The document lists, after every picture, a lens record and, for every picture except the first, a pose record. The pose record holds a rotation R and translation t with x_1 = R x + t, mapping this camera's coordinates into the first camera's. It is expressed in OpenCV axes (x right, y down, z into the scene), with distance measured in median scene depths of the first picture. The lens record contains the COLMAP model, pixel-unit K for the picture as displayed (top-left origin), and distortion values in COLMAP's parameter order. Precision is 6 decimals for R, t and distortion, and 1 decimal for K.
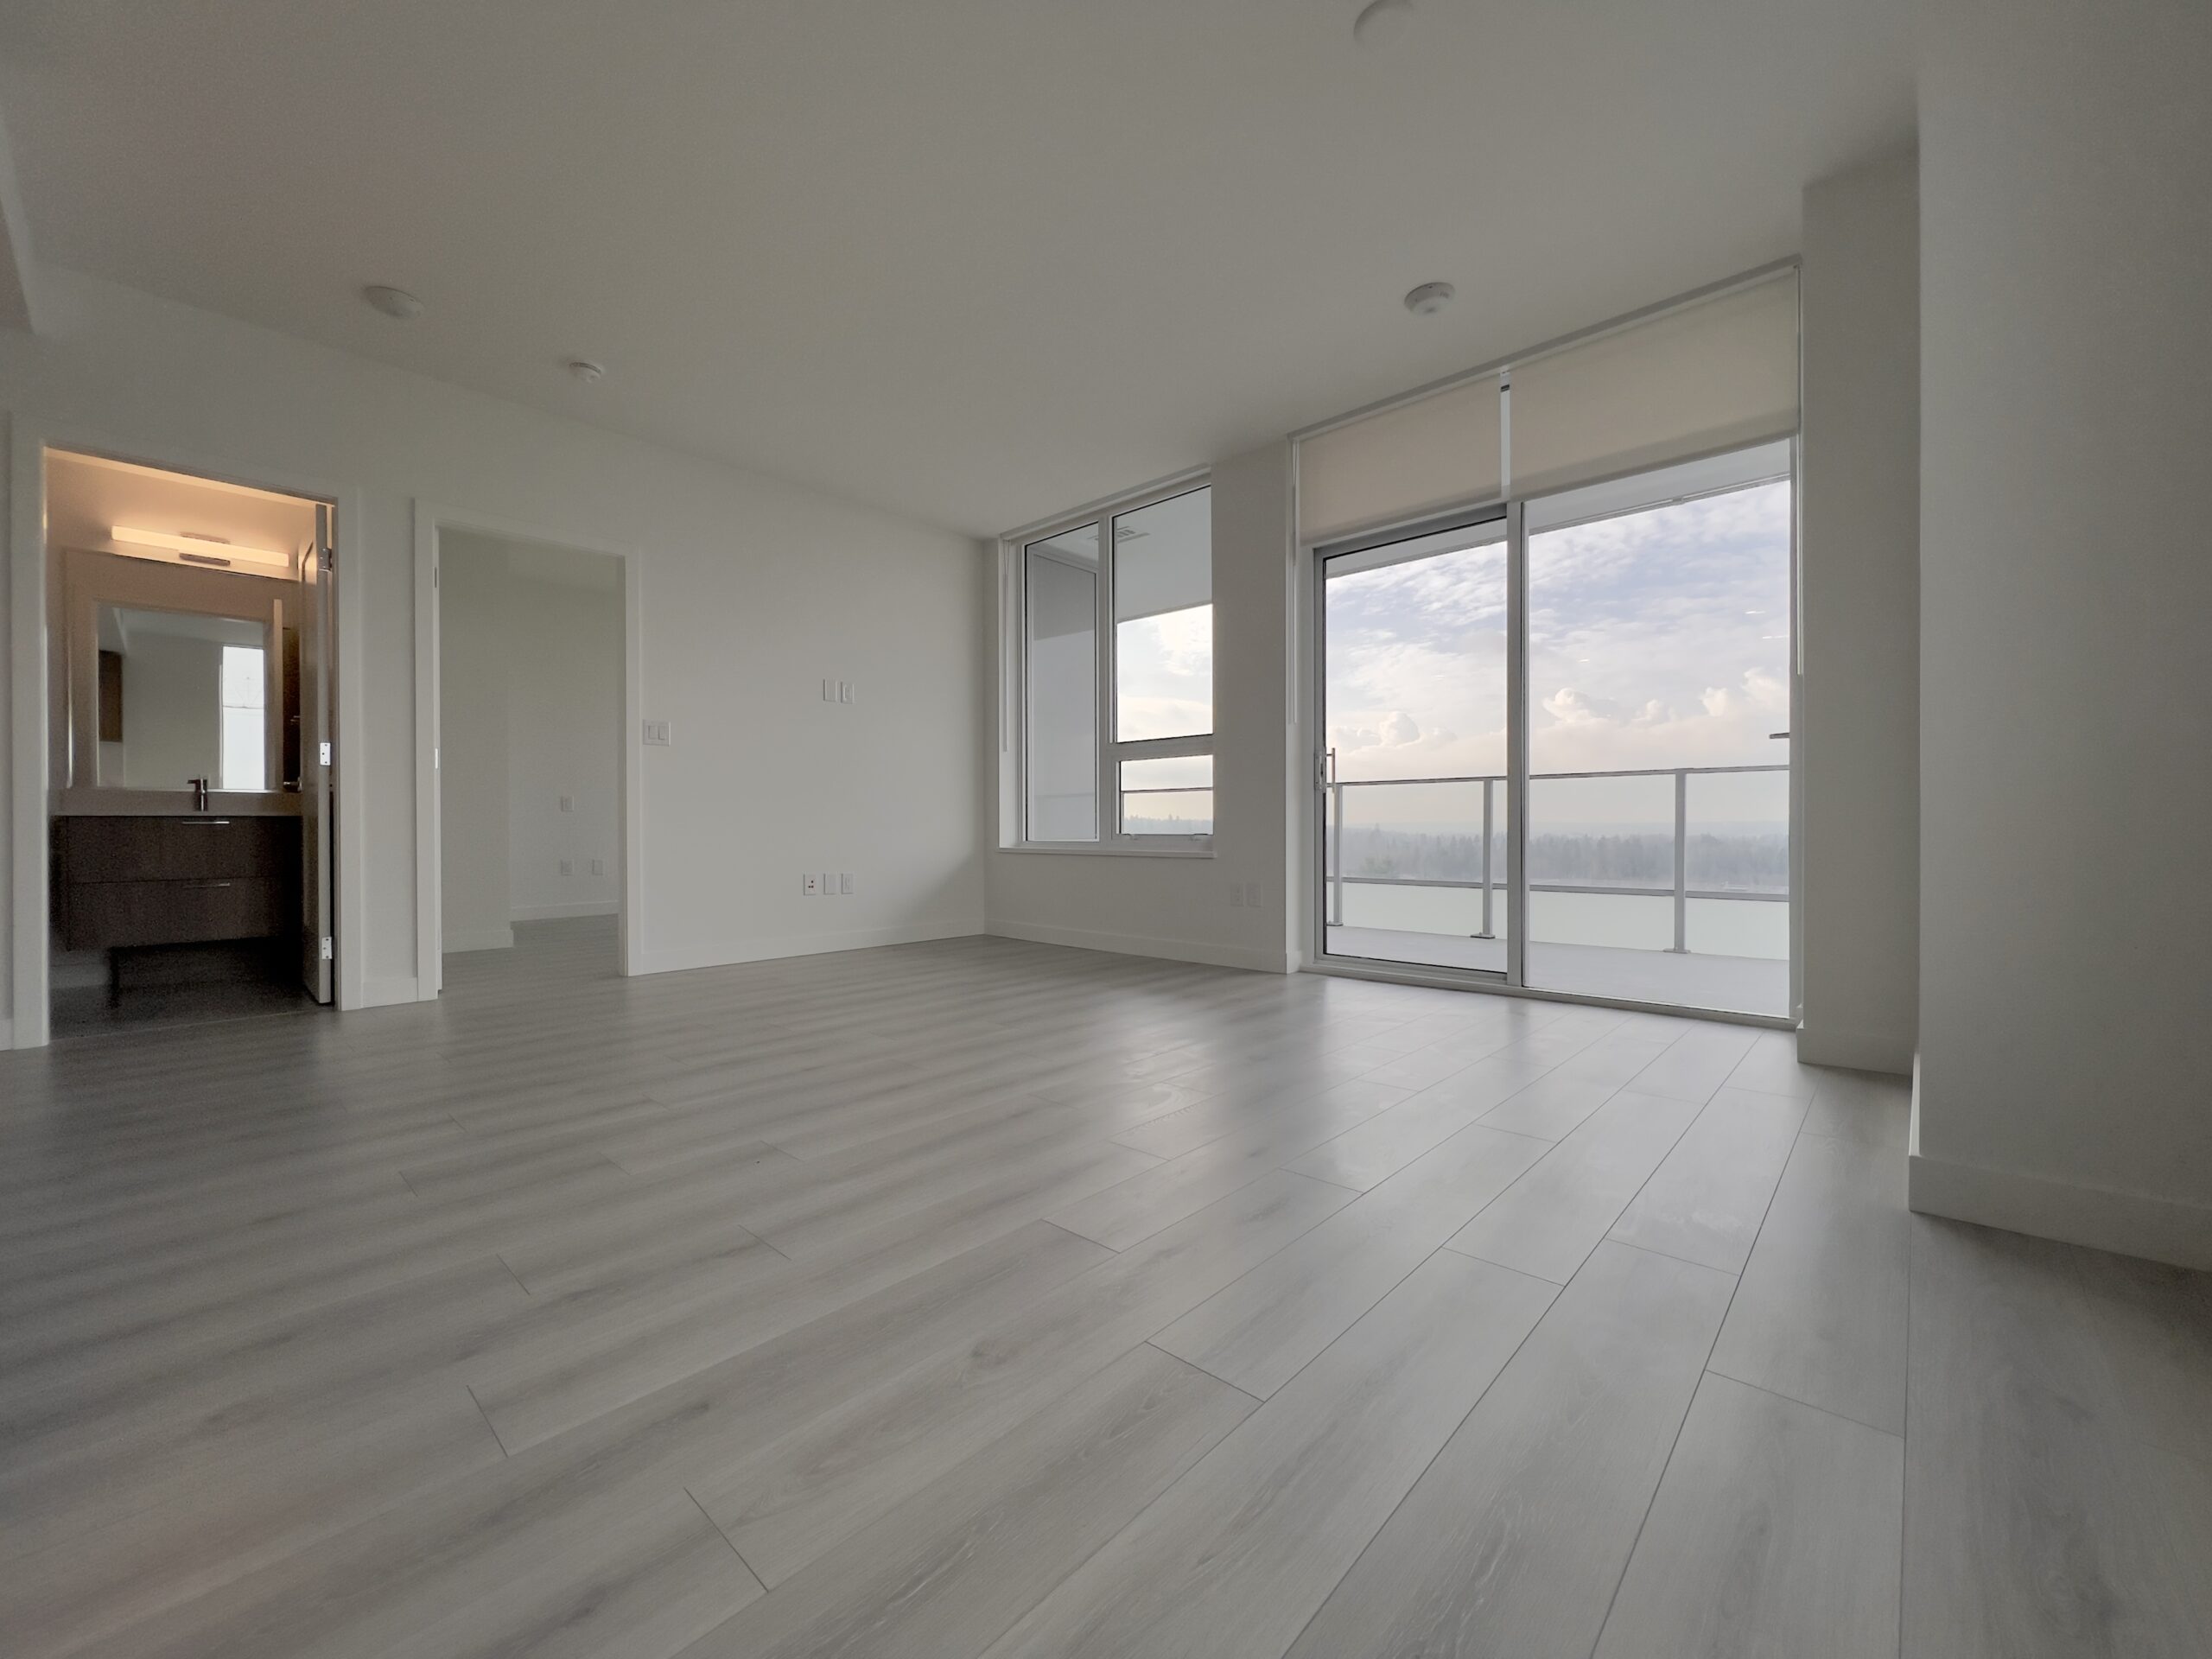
lens RADIAL K [[886.2, 0, 1102.2], [0, 886.2, 826.1], [0, 0, 1]] dist [0.001231, 0.000063]
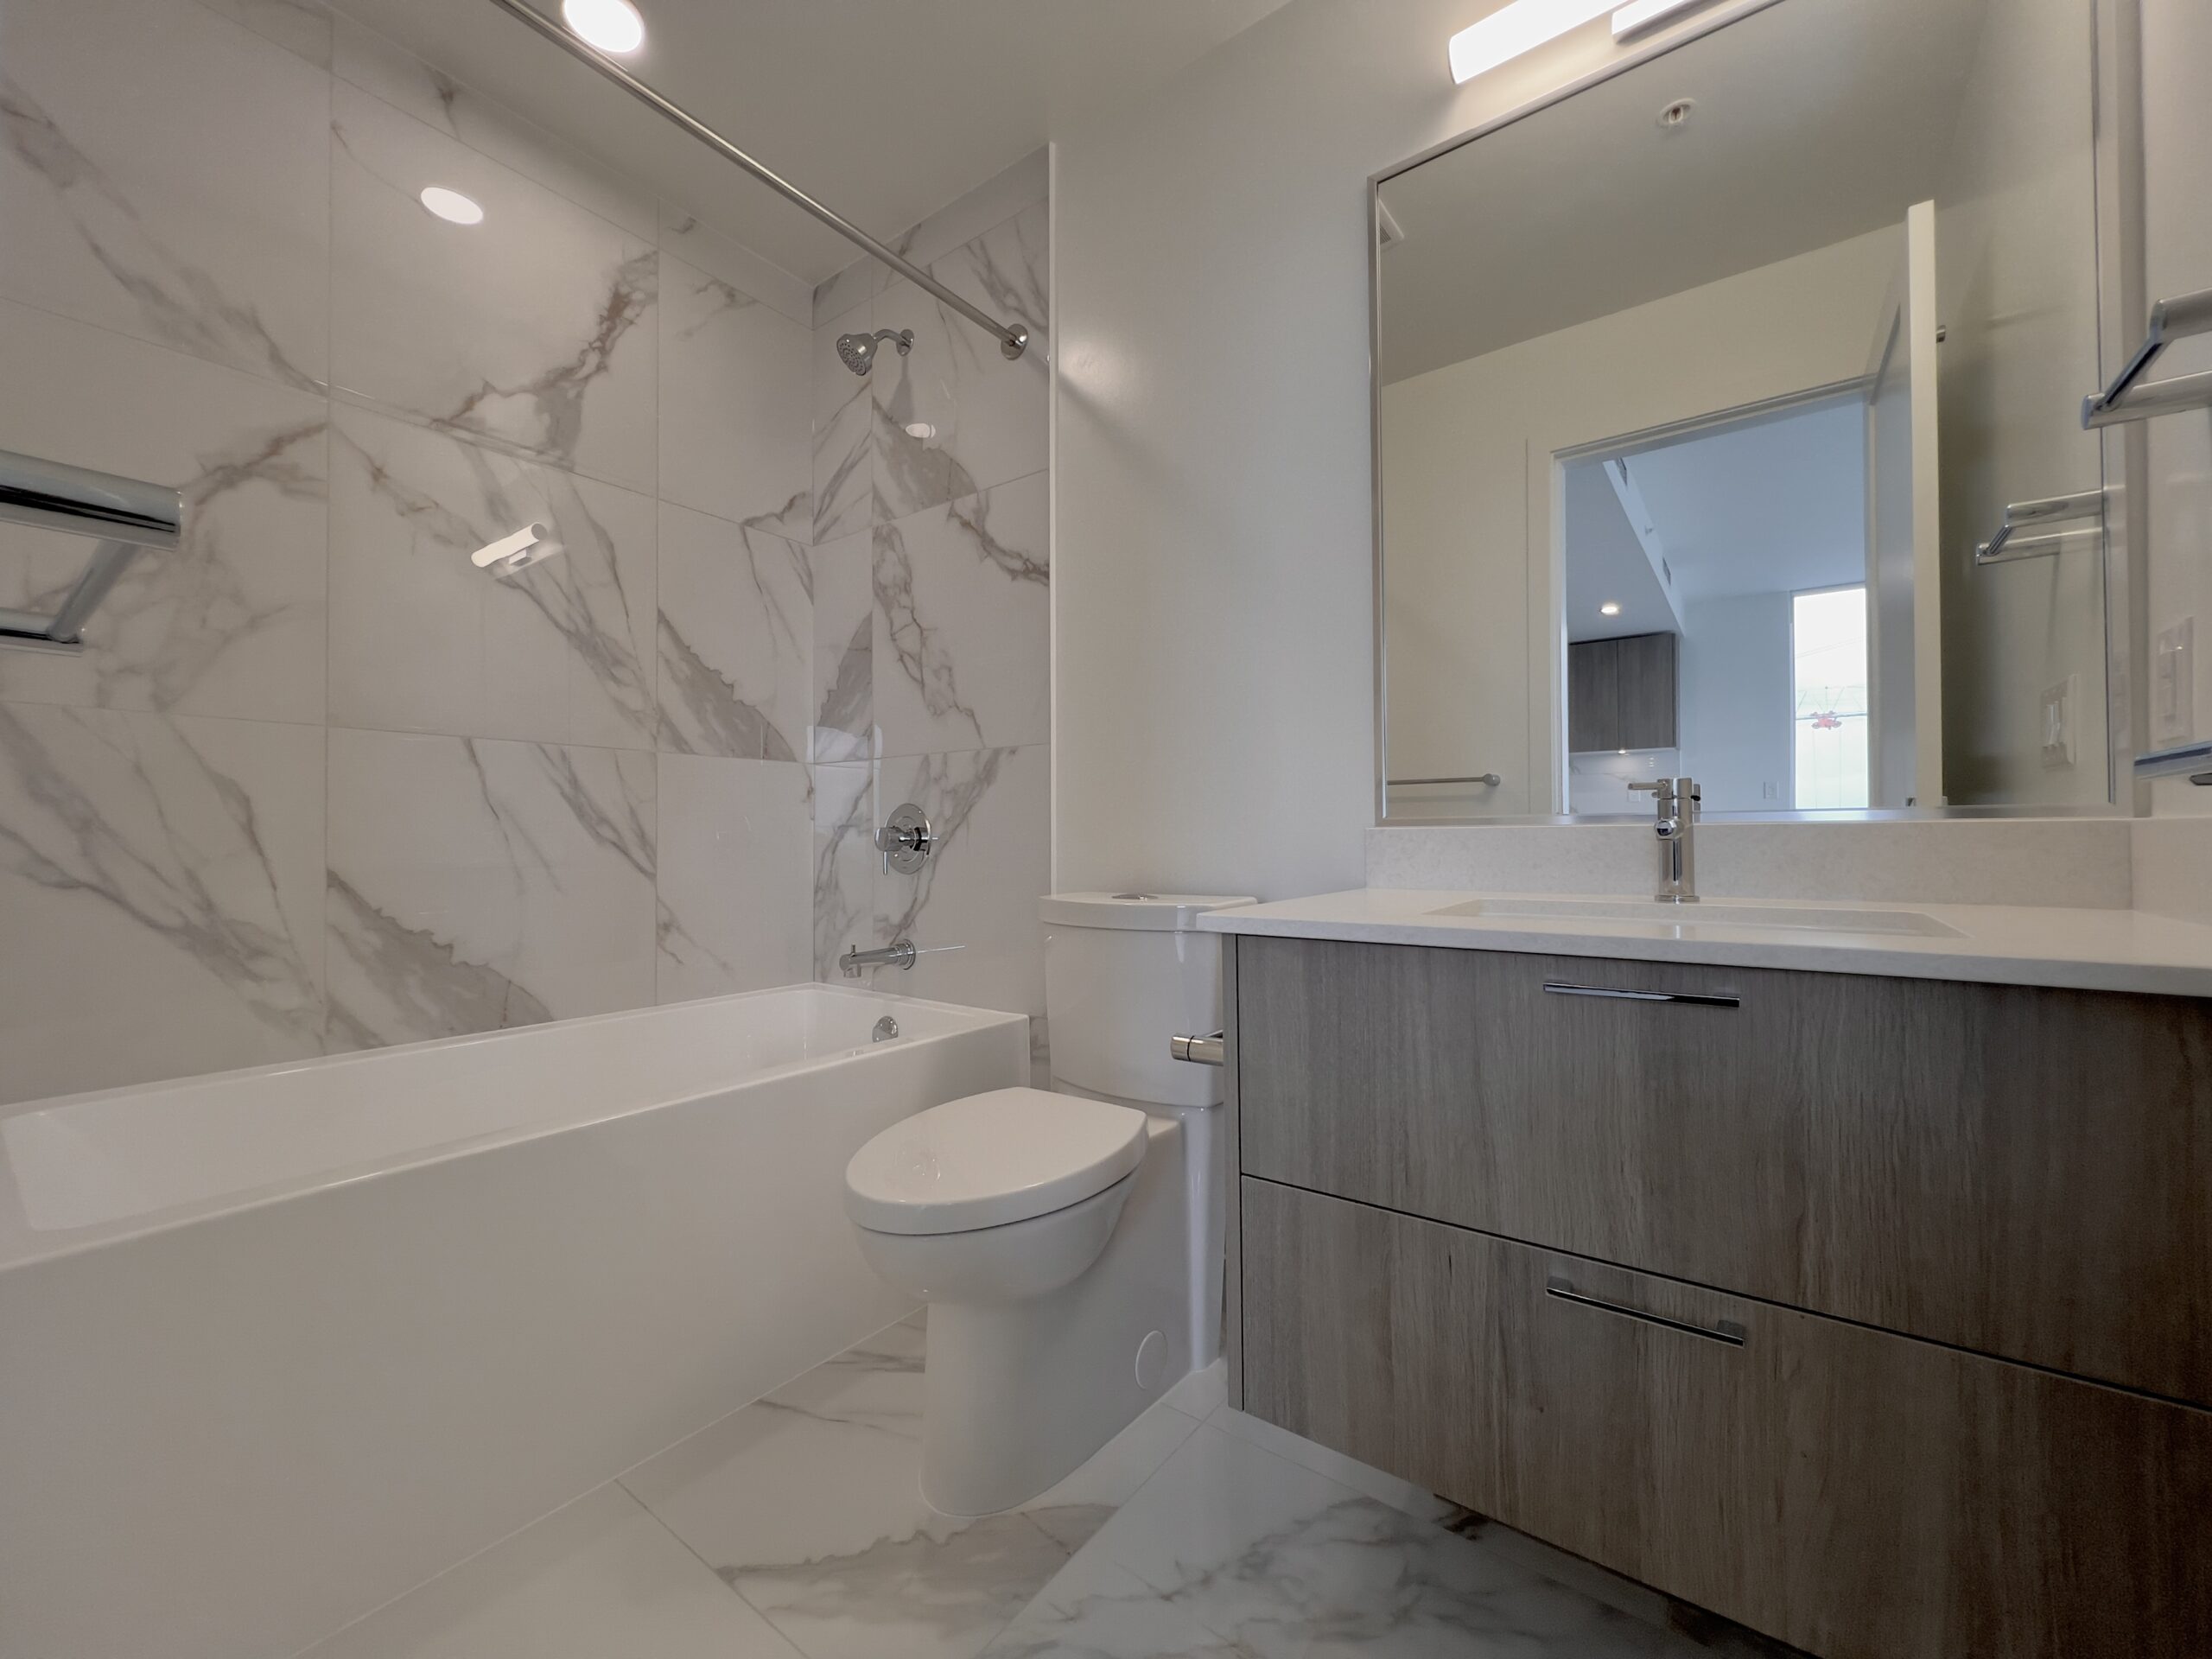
lens RADIAL K [[886.2, 0, 1102.2], [0, 886.2, 826.1], [0, 0, 1]] dist [0.001231, 0.000063]
pose [[0.098363, -0.006249, -0.995131, -1.367344], [0.005031, 0.999971, -0.005782, -0.071886], [0.995138, -0.004438, 0.098391, 1.515562]]
